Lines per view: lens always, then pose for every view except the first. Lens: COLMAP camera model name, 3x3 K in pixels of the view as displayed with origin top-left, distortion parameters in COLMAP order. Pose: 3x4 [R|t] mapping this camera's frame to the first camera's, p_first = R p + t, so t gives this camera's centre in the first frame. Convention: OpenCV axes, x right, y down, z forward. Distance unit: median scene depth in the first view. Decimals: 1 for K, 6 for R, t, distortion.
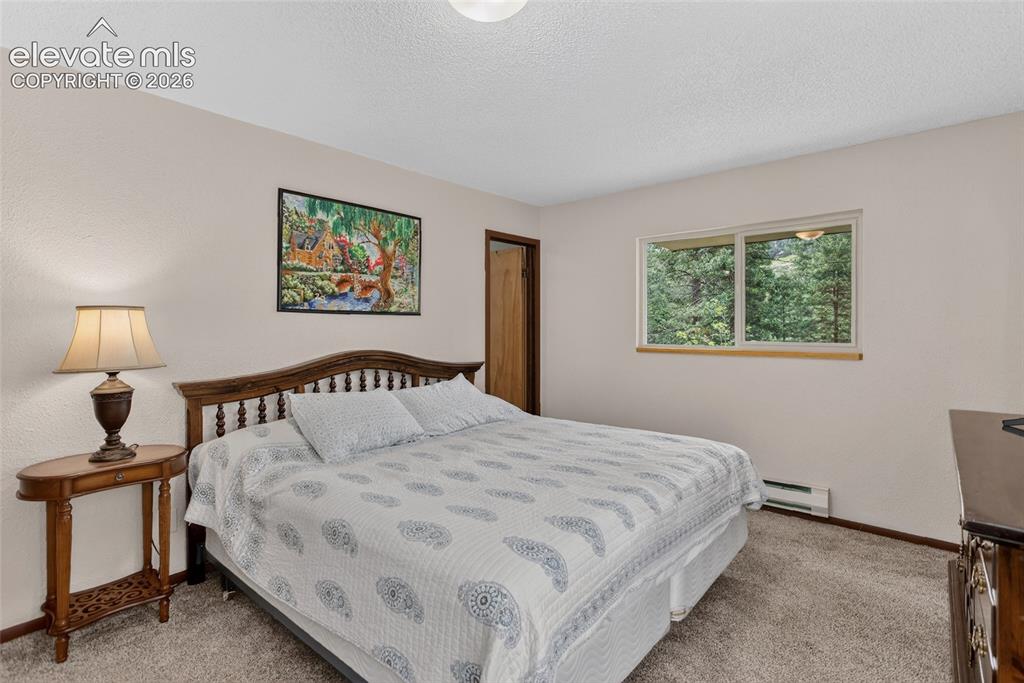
lens RADIAL K [[499.7, 0, 514.1], [0, 499.7, 333.8], [0, 0, 1]] dist [0.000253, 0.000337]
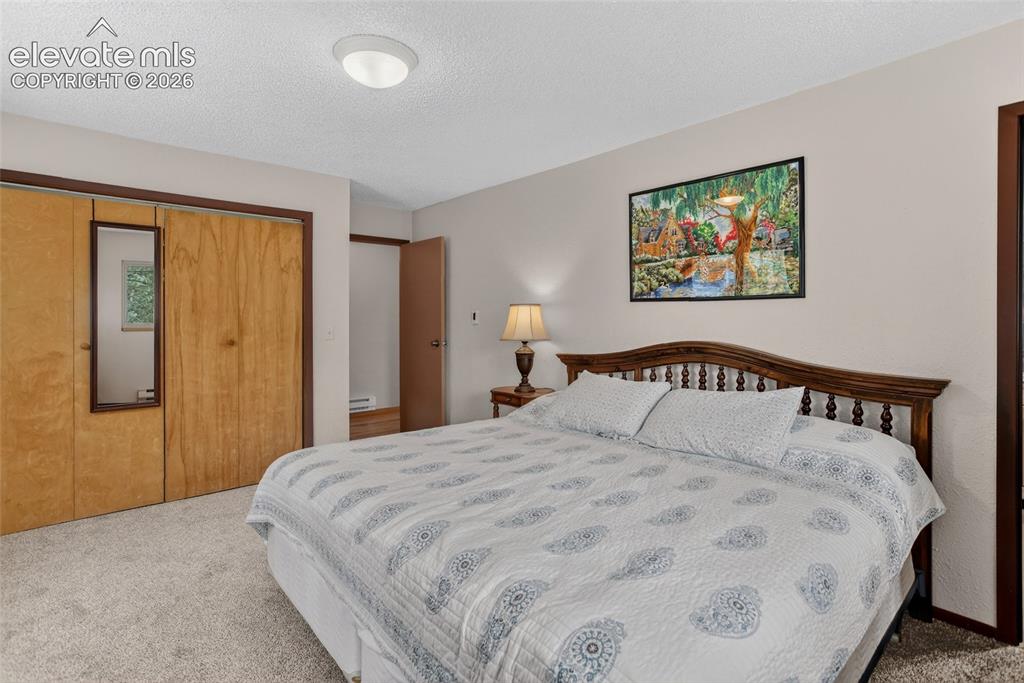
lens RADIAL K [[495.2, 0, 513.3], [0, 495.2, 315.1], [0, 0, 1]] dist [-0.013042, 0.000435]
pose [[-0.121141, -0.005374, -0.992621, 0.631588], [-0.013554, 0.999901, -0.003759, -0.005598], [0.992543, 0.012999, -0.121202, 0.807630]]
